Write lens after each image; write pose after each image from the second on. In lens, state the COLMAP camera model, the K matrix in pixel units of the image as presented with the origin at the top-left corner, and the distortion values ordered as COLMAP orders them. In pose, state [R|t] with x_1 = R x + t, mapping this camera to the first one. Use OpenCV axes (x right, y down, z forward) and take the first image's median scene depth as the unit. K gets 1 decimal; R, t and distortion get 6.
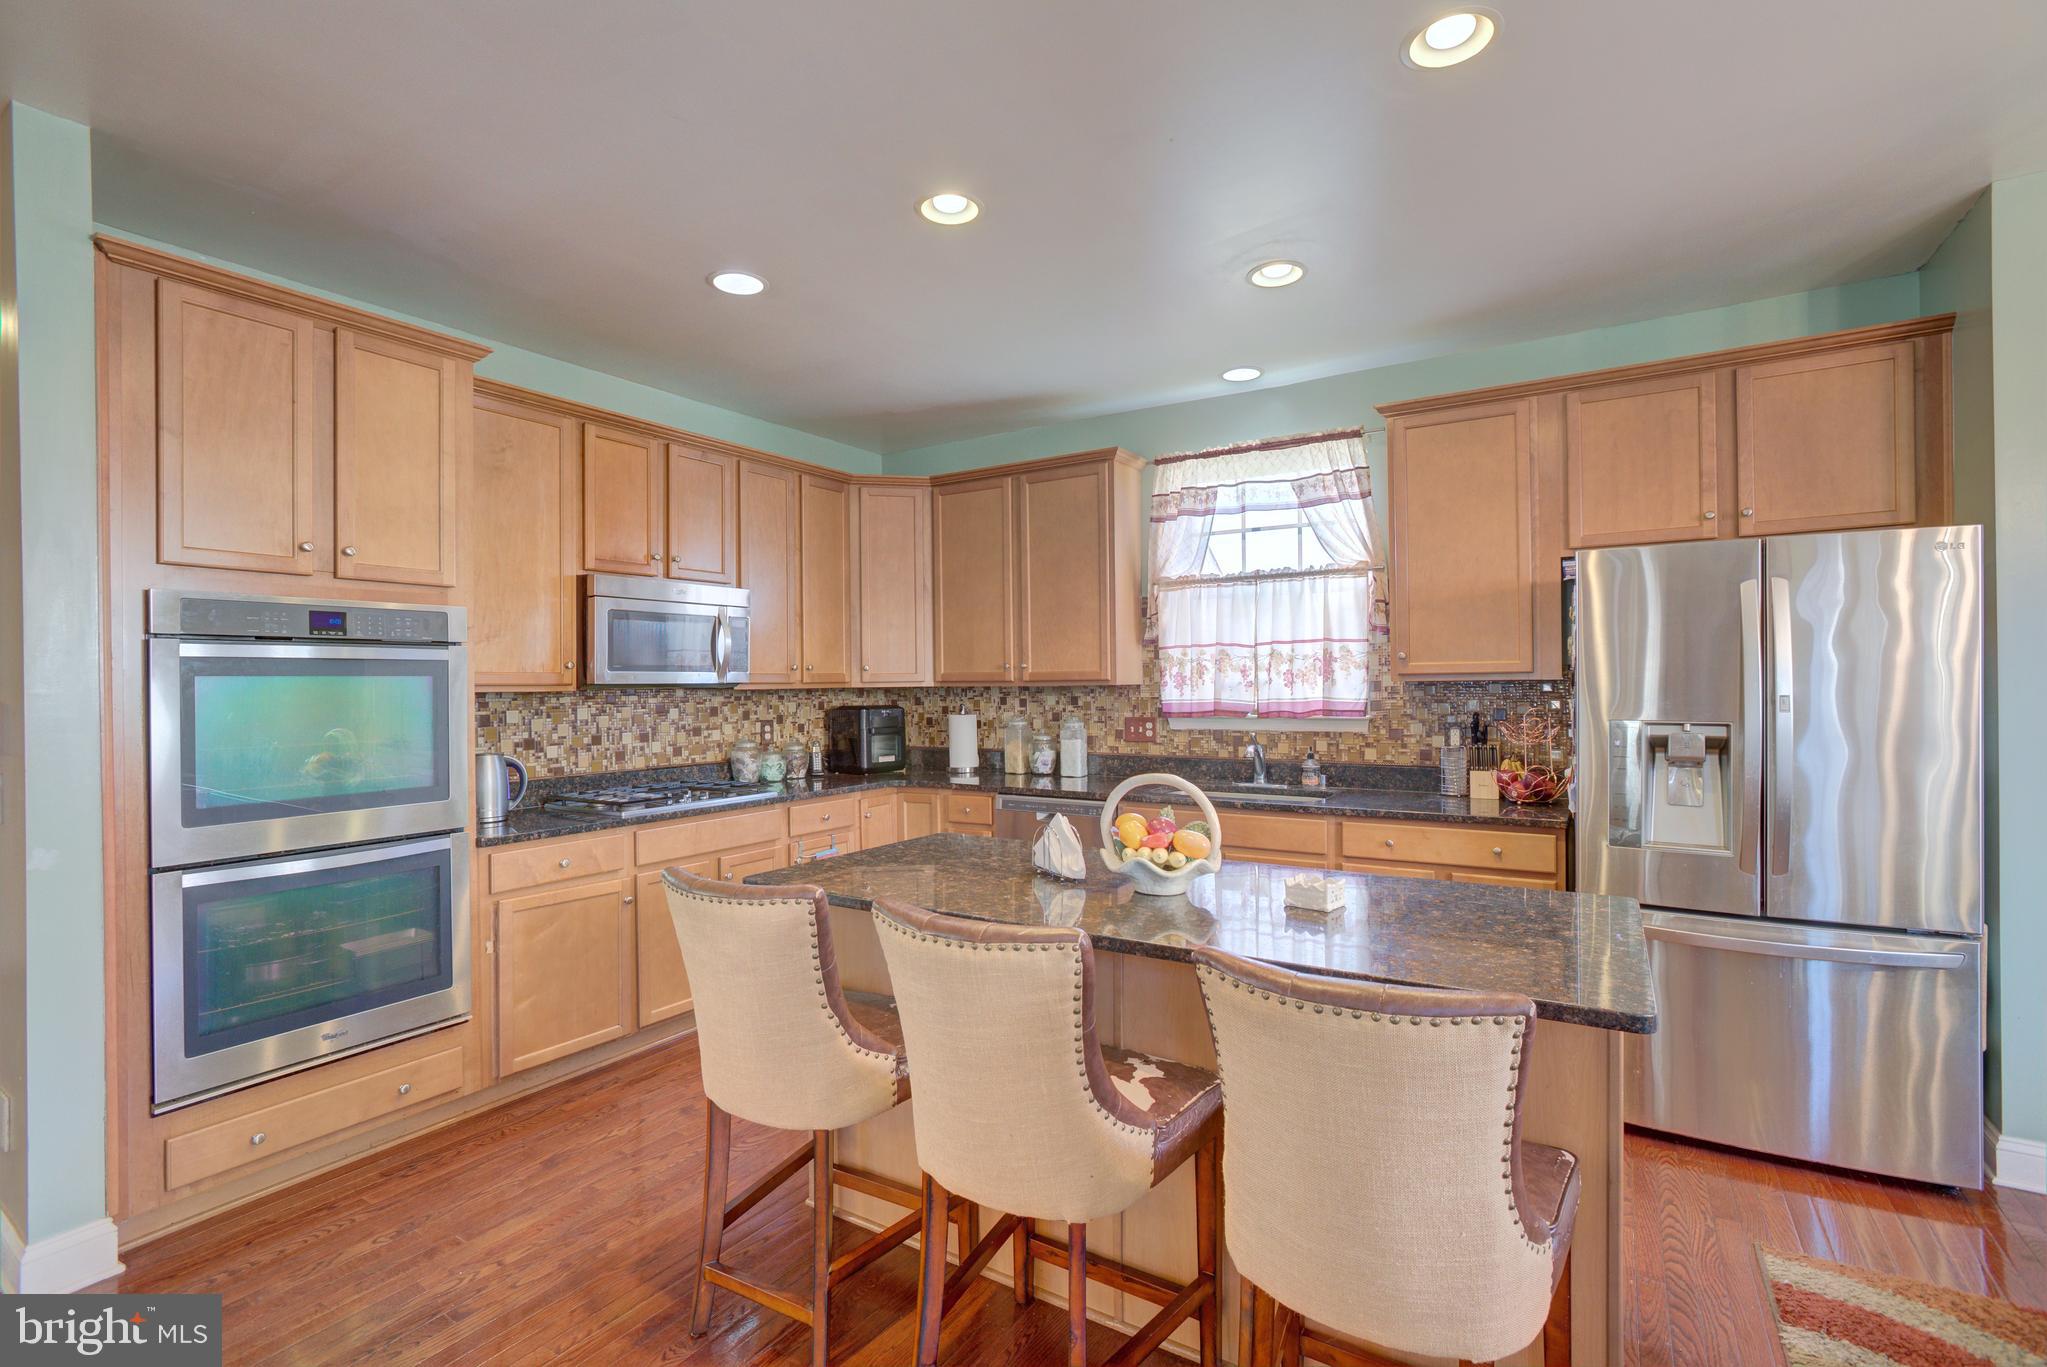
lens RADIAL K [[934.2, 0, 1023.5], [0, 934.2, 683.5], [0, 0, 1]] dist [-0.036772, 0.020557]
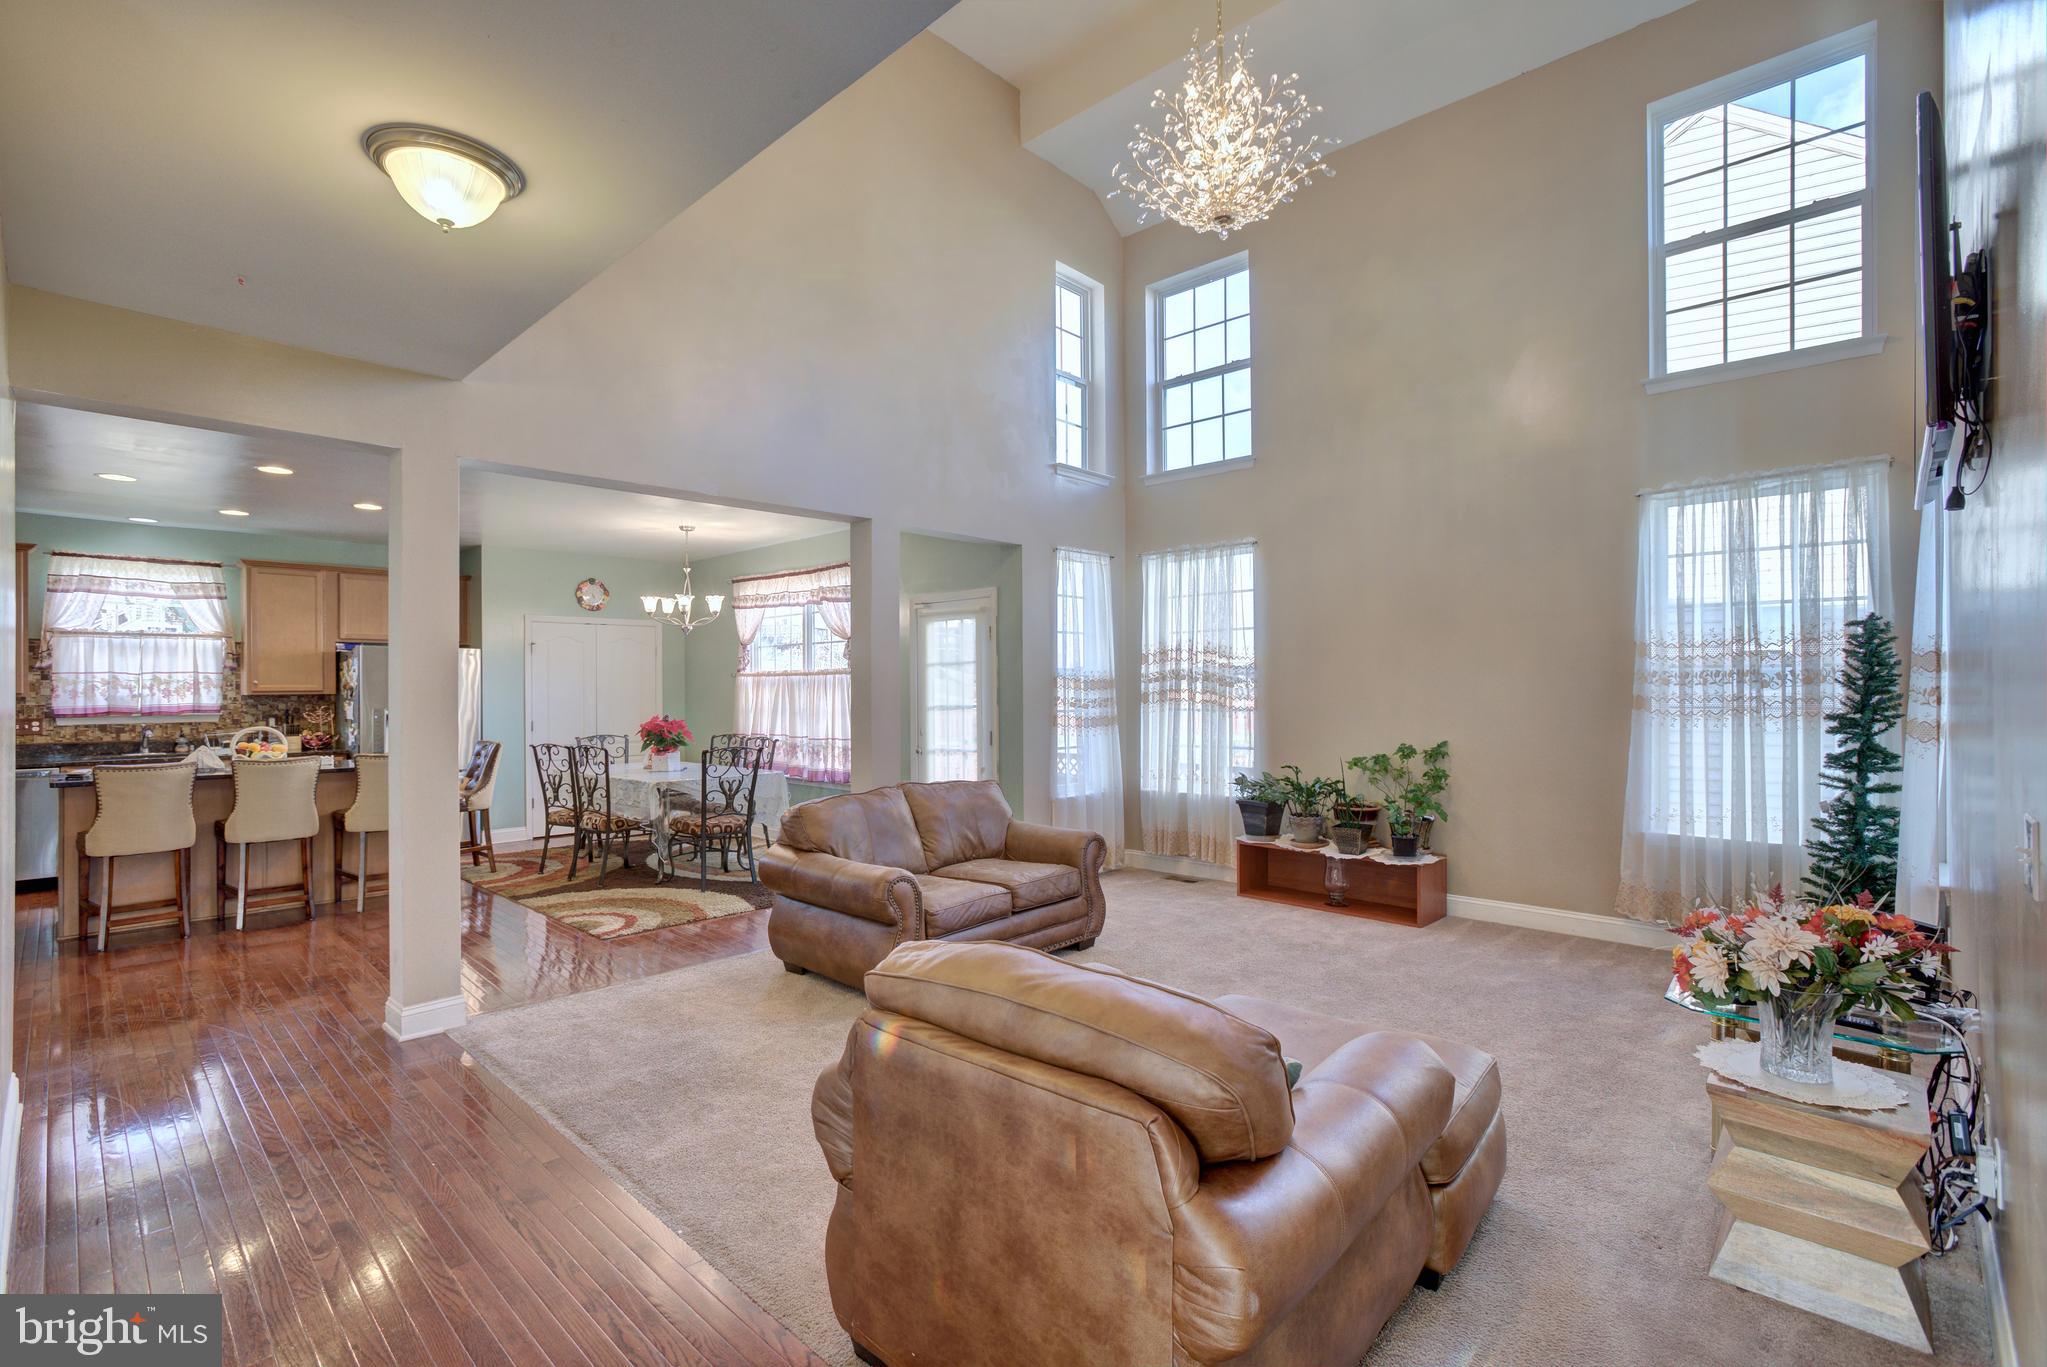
lens RADIAL K [[923.0, 0, 1013.8], [0, 923.0, 686.5], [0, 0, 1]] dist [-0.038202, 0.018231]
pose [[0.202431, 0.012040, 0.979222, -1.072723], [0.003881, 0.999907, -0.013097, 0.010640], [-0.979289, 0.006451, 0.202366, -0.929532]]
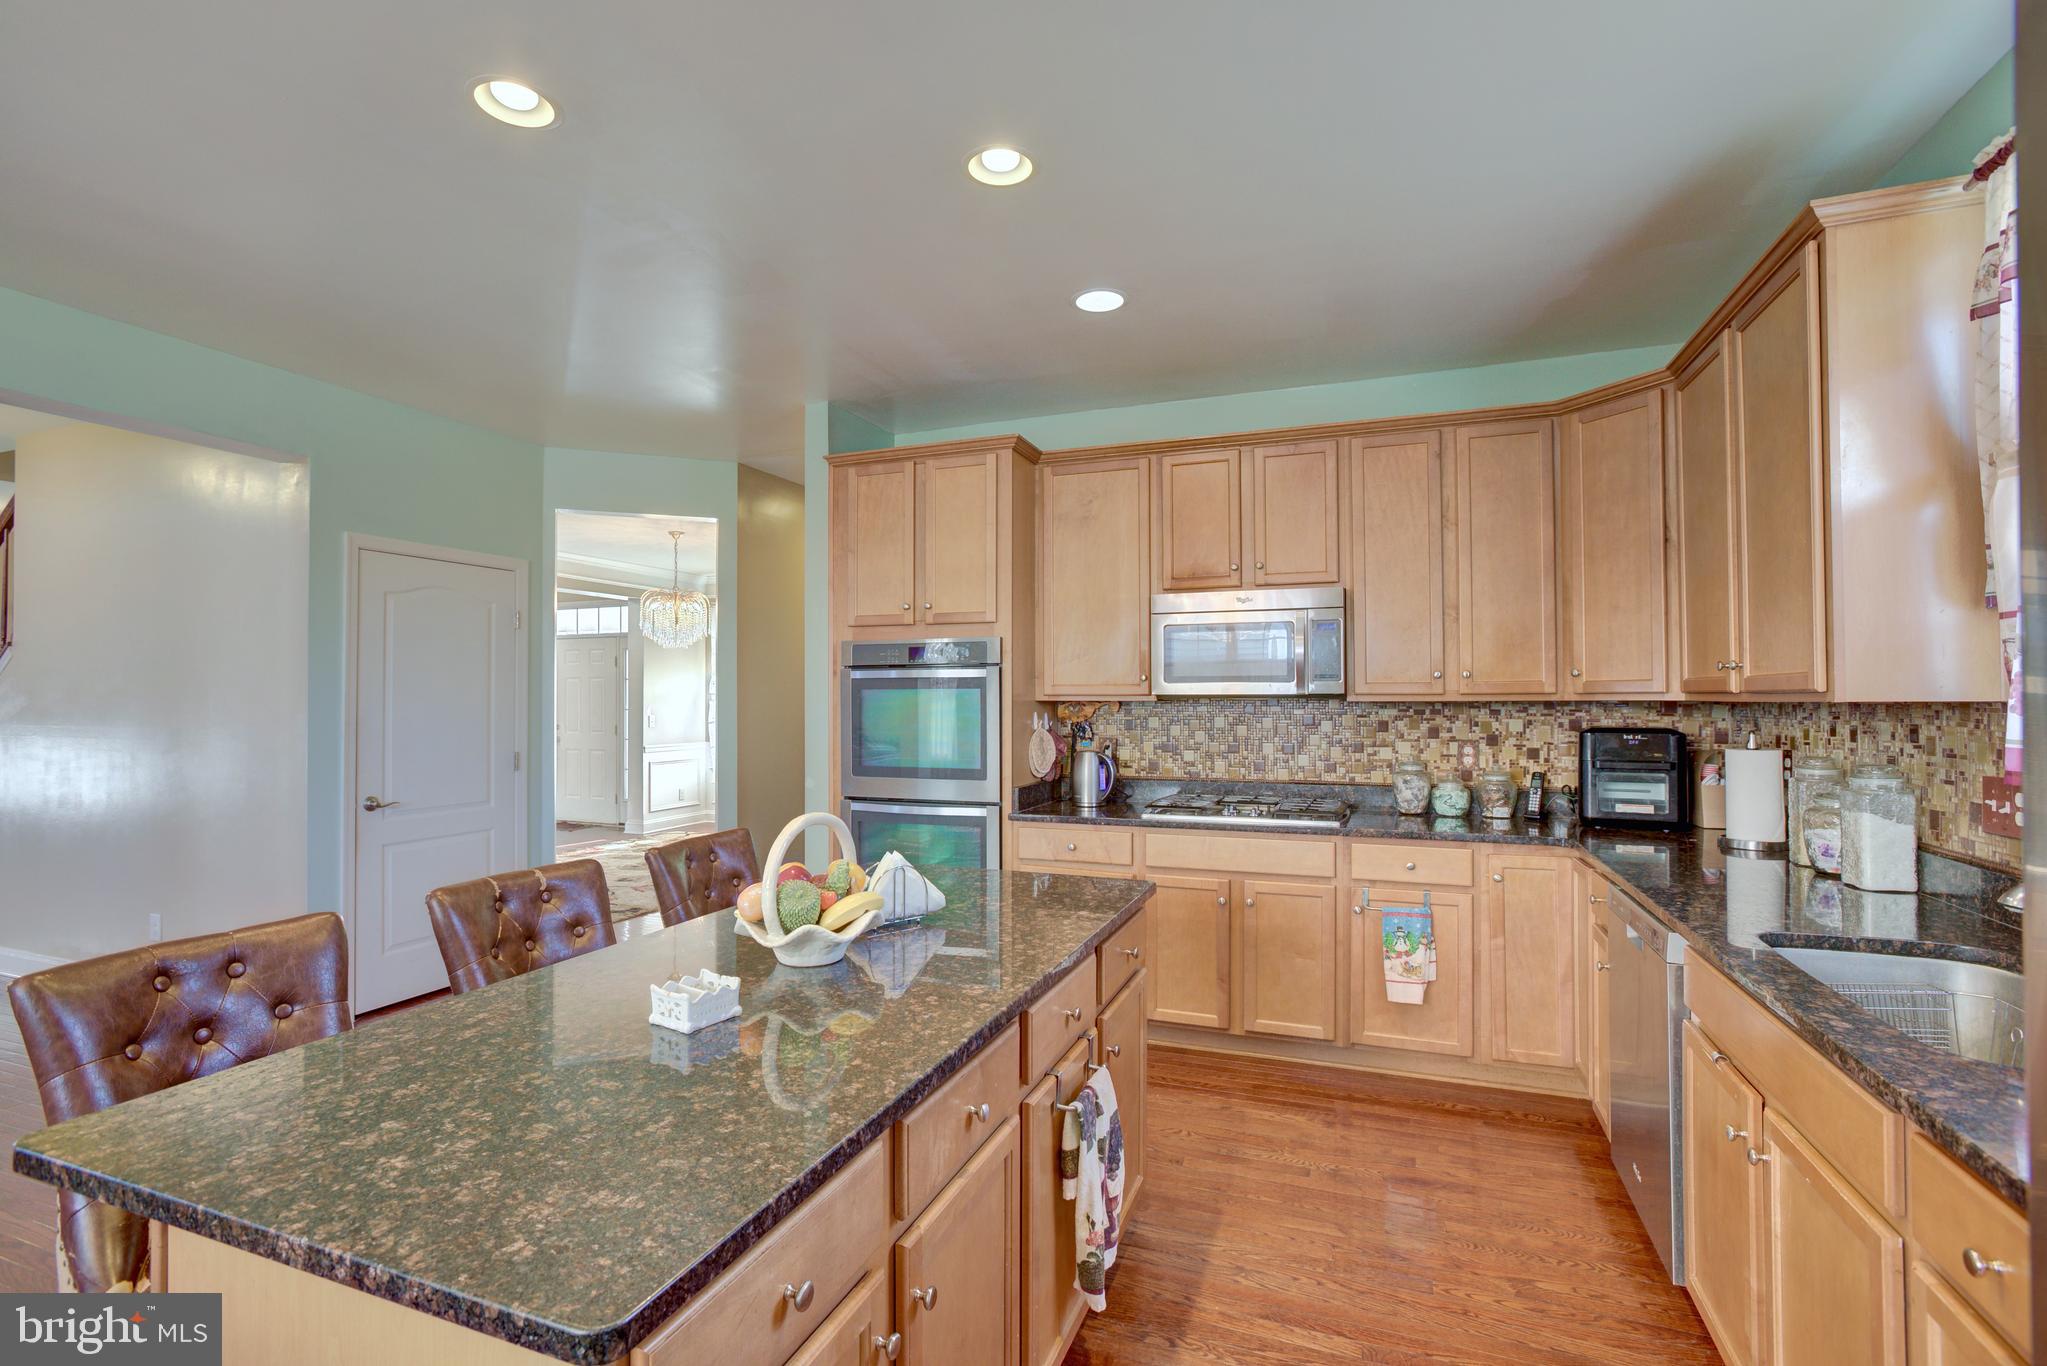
lens RADIAL K [[934.2, 0, 1023.5], [0, 934.2, 683.0], [0, 0, 1]] dist [-0.036772, 0.020557]
pose [[0.203050, -0.006183, -0.979149, 0.485777], [-0.000260, 0.999980, -0.006368, -0.005121], [0.979168, 0.001547, 0.203044, 0.526677]]
